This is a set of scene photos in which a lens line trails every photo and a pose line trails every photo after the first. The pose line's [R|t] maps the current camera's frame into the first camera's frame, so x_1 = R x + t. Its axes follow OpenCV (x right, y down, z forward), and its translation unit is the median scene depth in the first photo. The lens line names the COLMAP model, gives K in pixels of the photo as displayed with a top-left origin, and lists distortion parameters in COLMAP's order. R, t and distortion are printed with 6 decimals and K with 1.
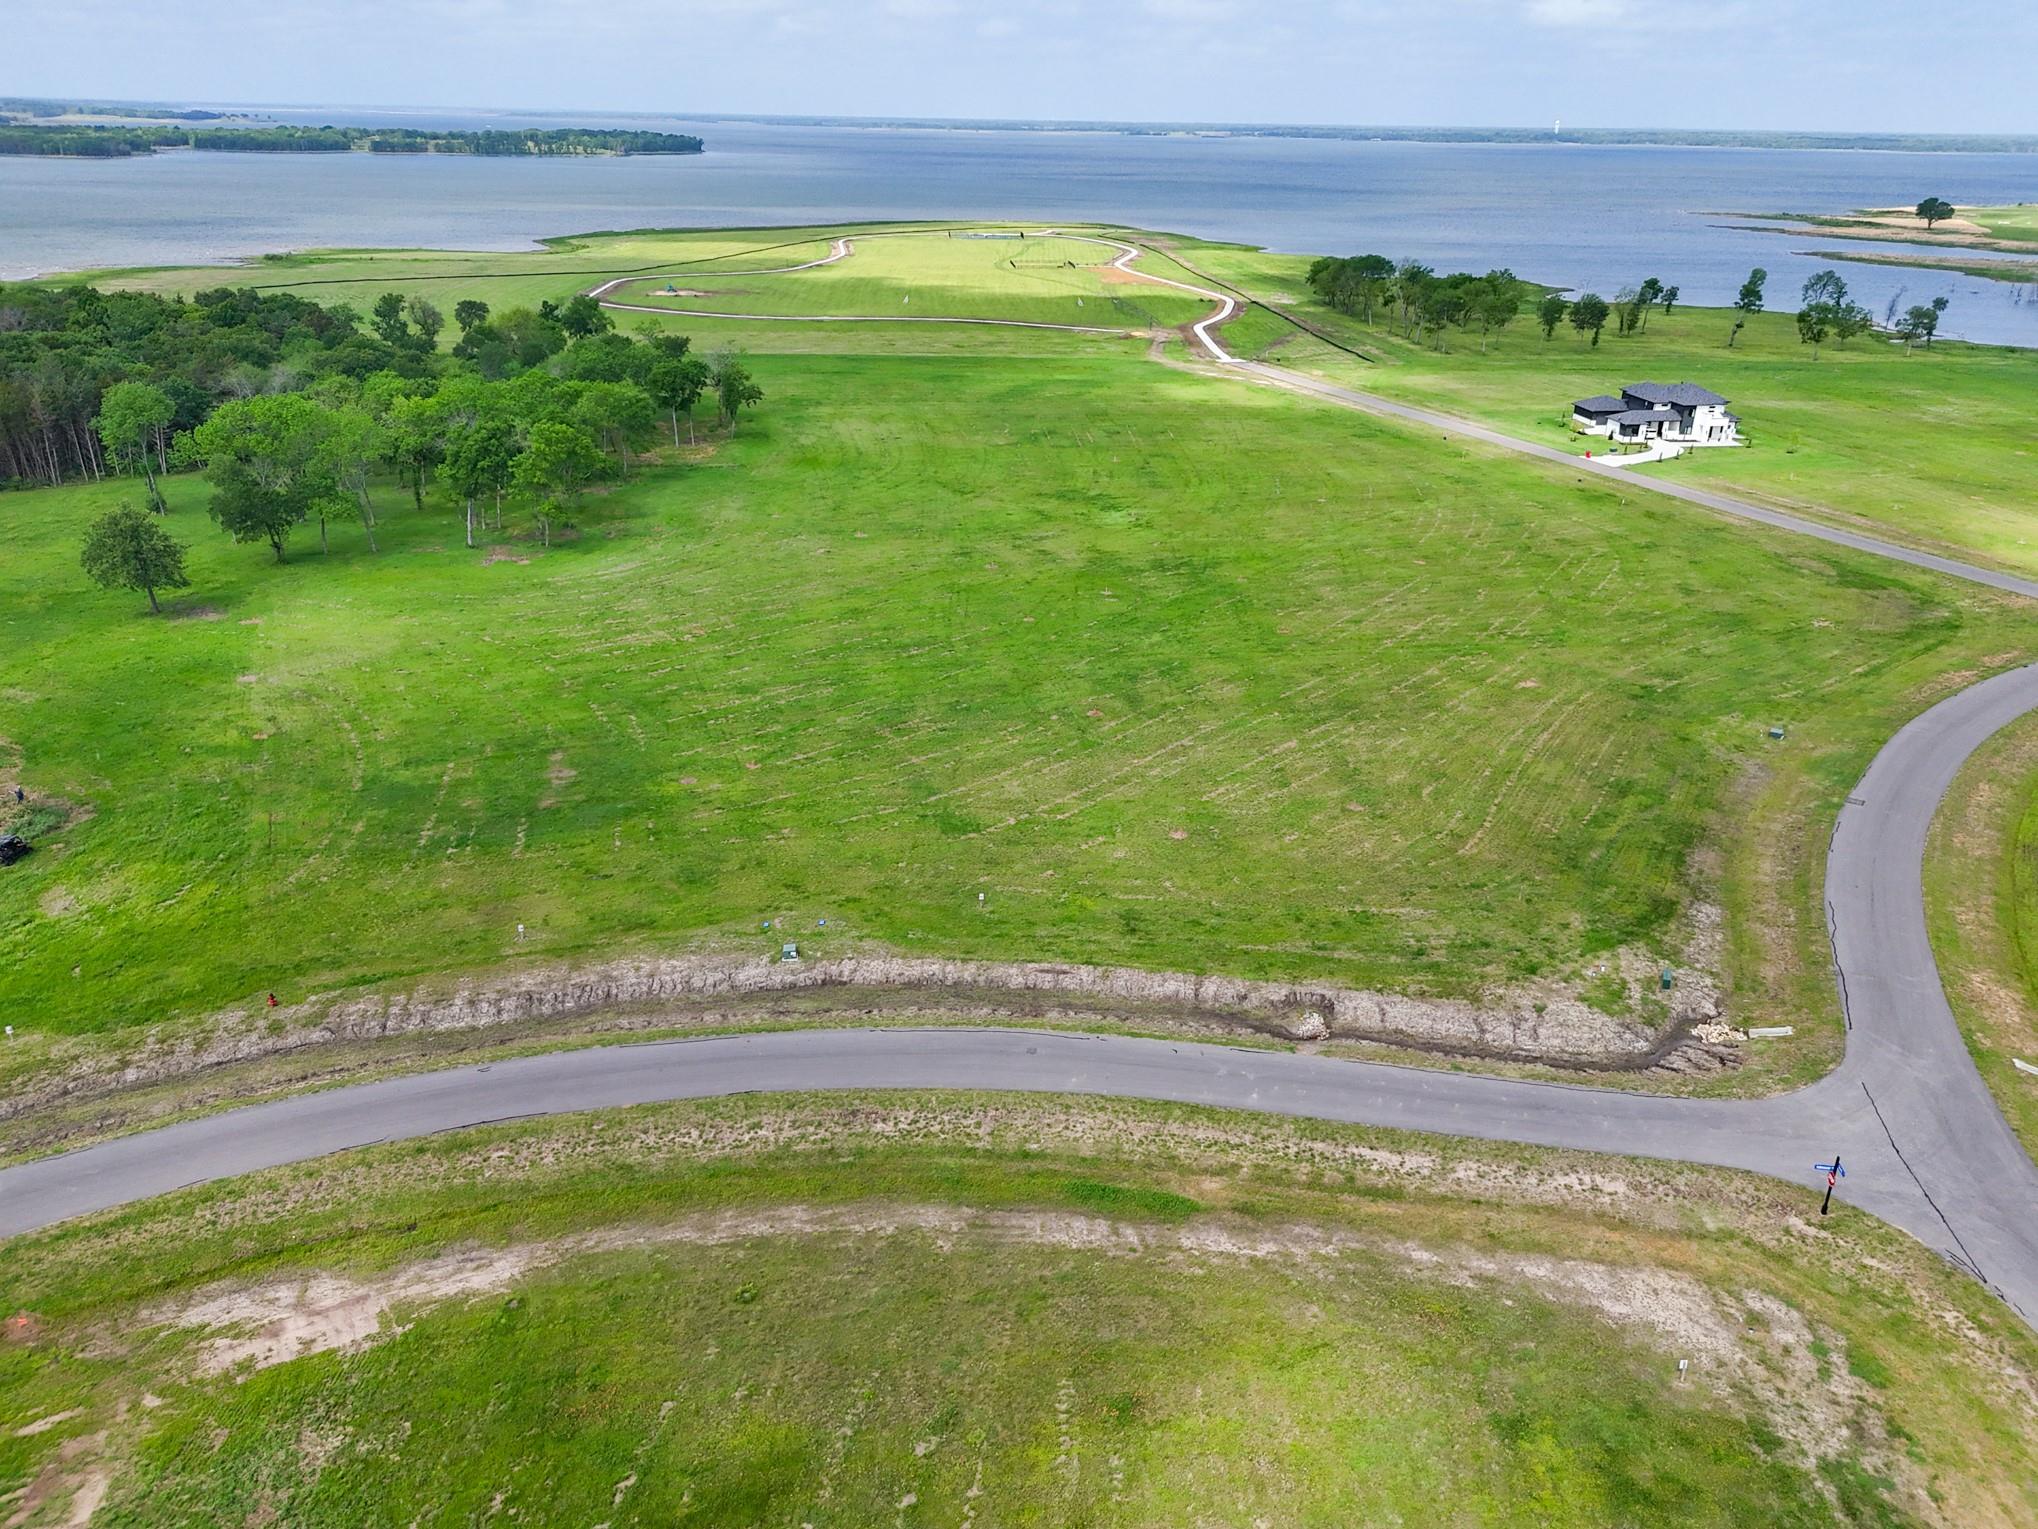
lens RADIAL K [[1503.0, 0, 1022.1], [0, 1503.0, 759.2], [0, 0, 1]] dist [0.050678, -0.040731]
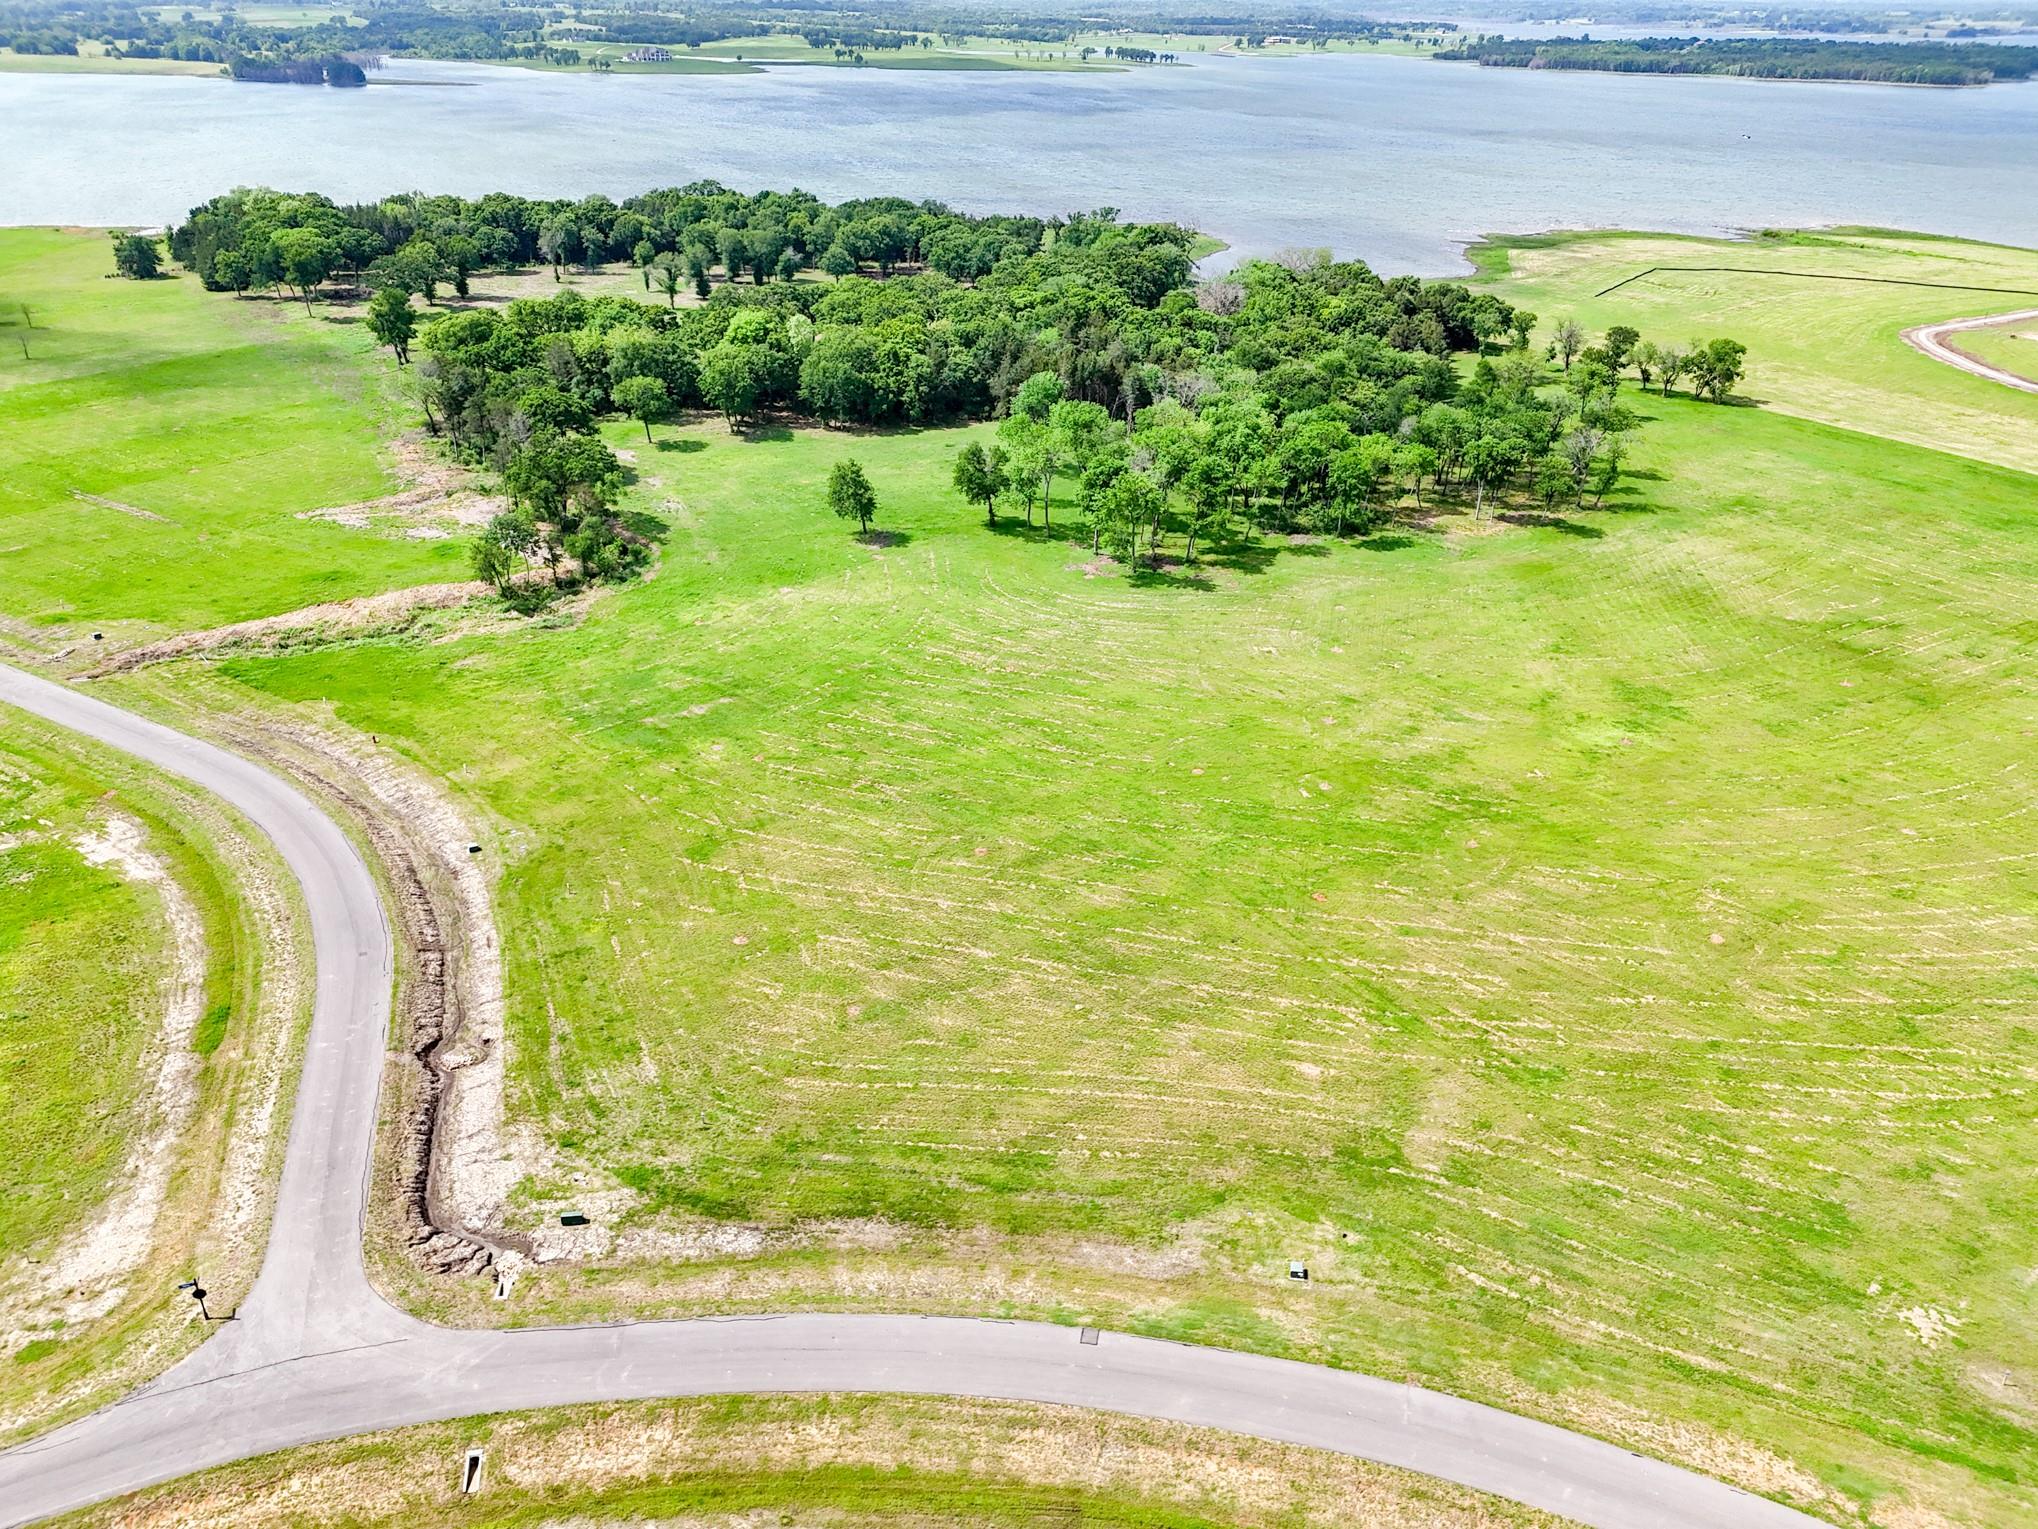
lens RADIAL K [[1503.0, 0, 1022.1], [0, 1503.0, 759.2], [0, 0, 1]] dist [0.050678, -0.040731]
pose [[0.452072, 0.395444, -0.799534, 1.298945], [-0.350957, 0.902916, 0.248138, -0.533876], [0.820037, 0.168425, 0.546967, 0.601656]]
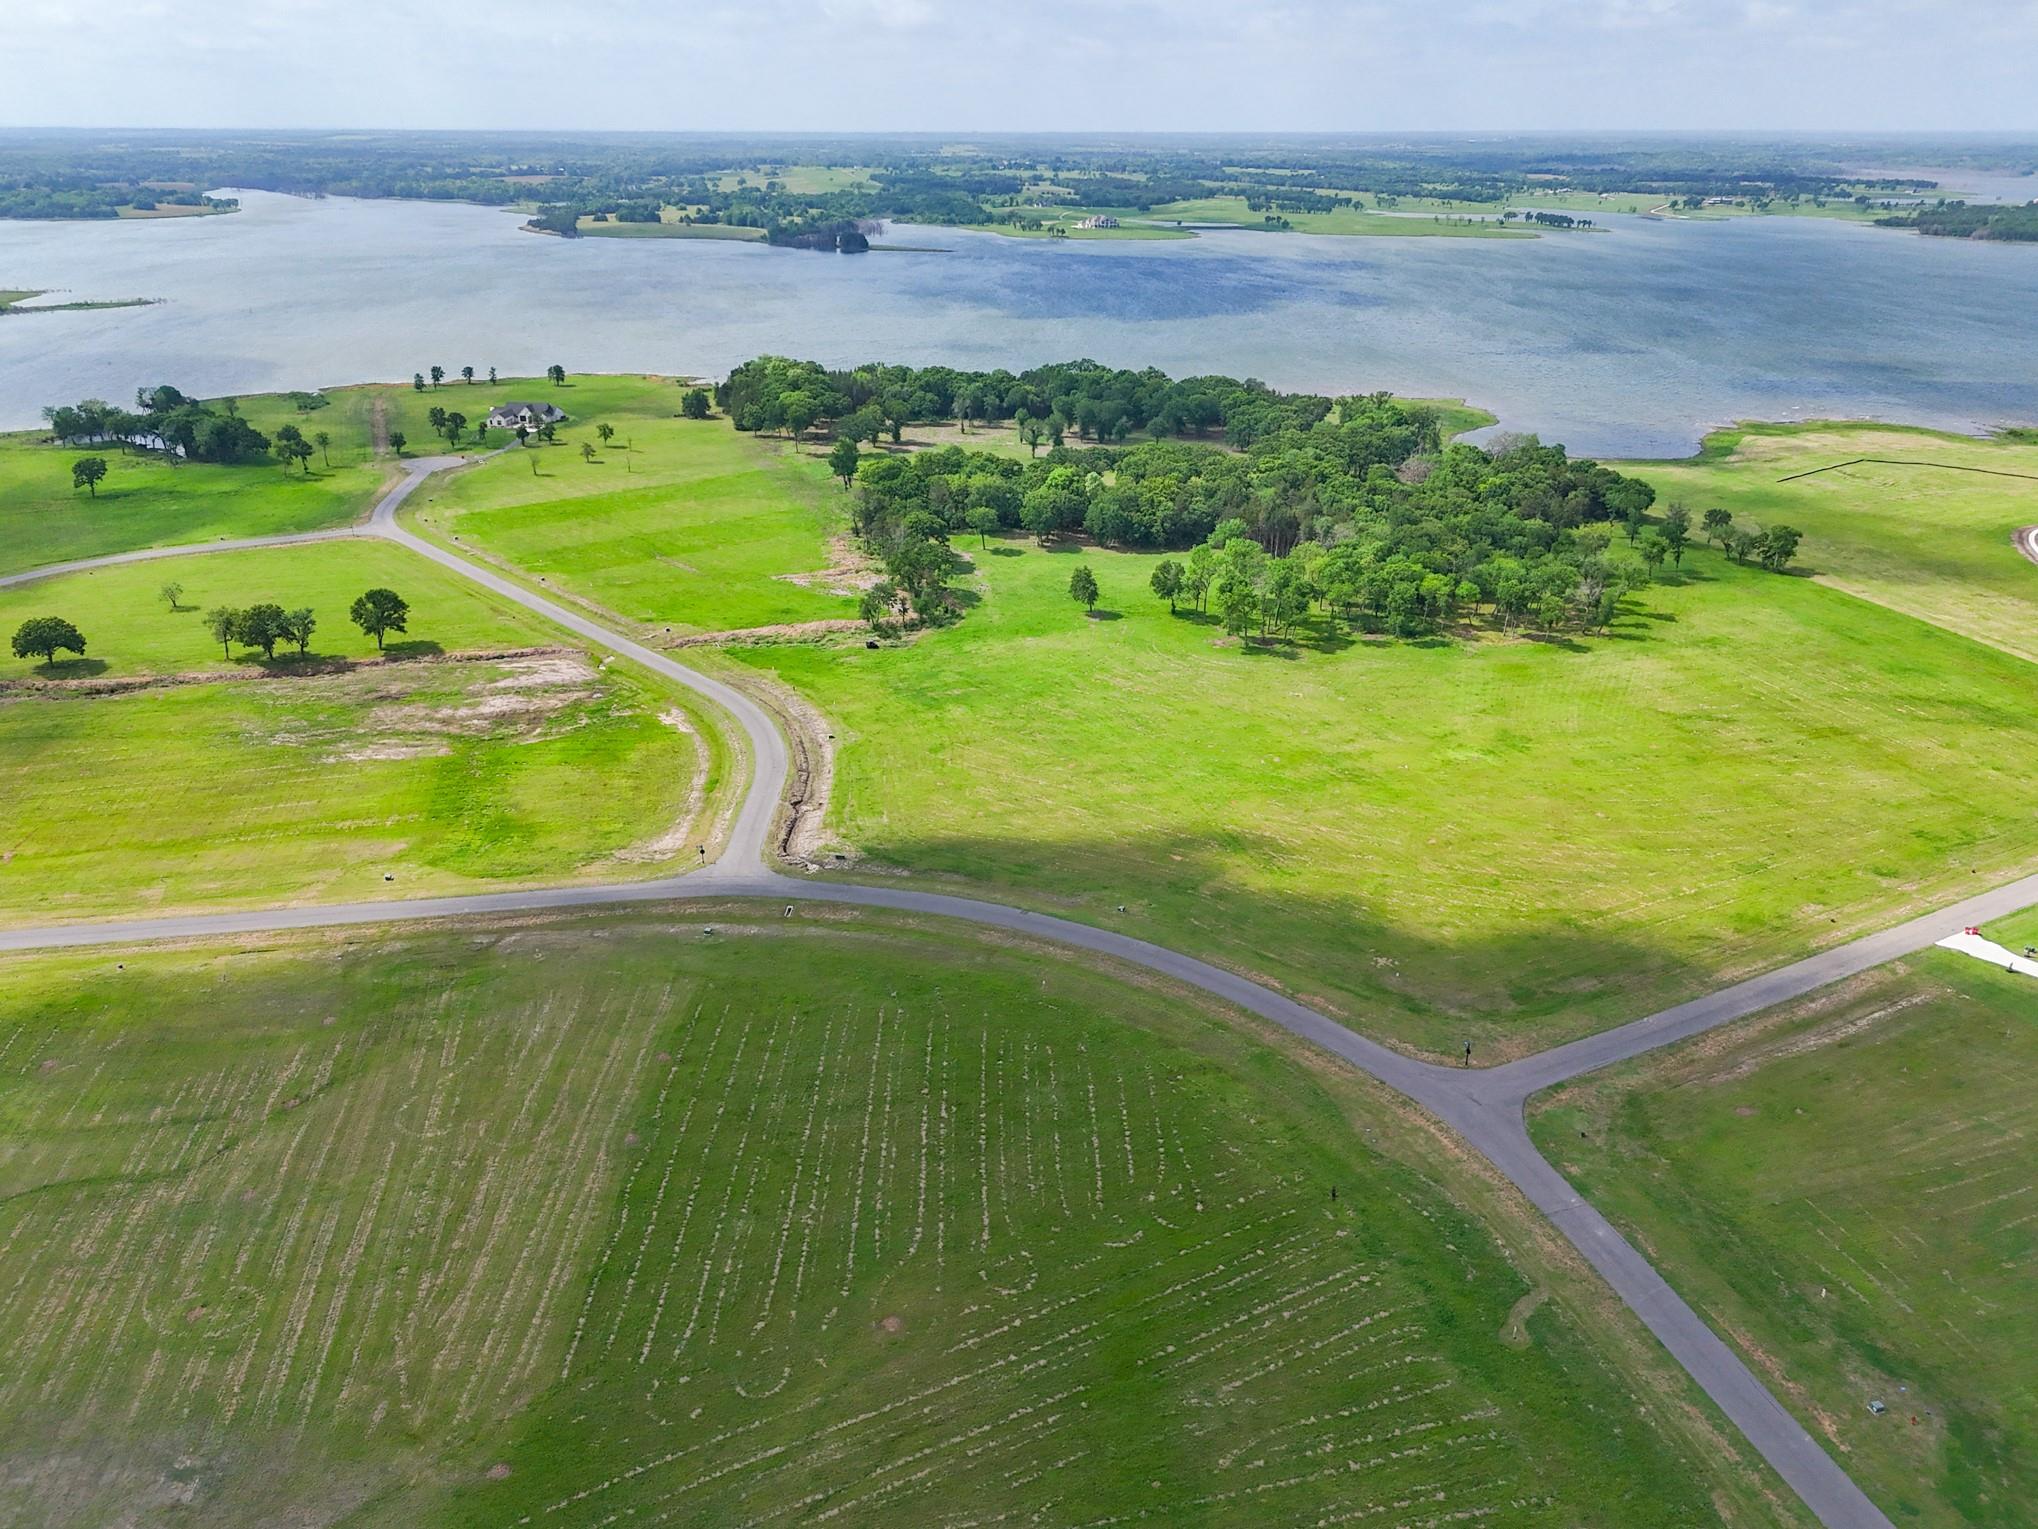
lens RADIAL K [[1495.3, 0, 1019.0], [0, 1495.3, 764.5], [0, 0, 1]] dist [0.101435, -0.128908]
pose [[0.180889, 0.369160, -0.911592, 2.784311], [-0.384858, 0.879539, 0.279812, -0.844634], [0.905077, 0.300219, 0.301173, 0.435383]]
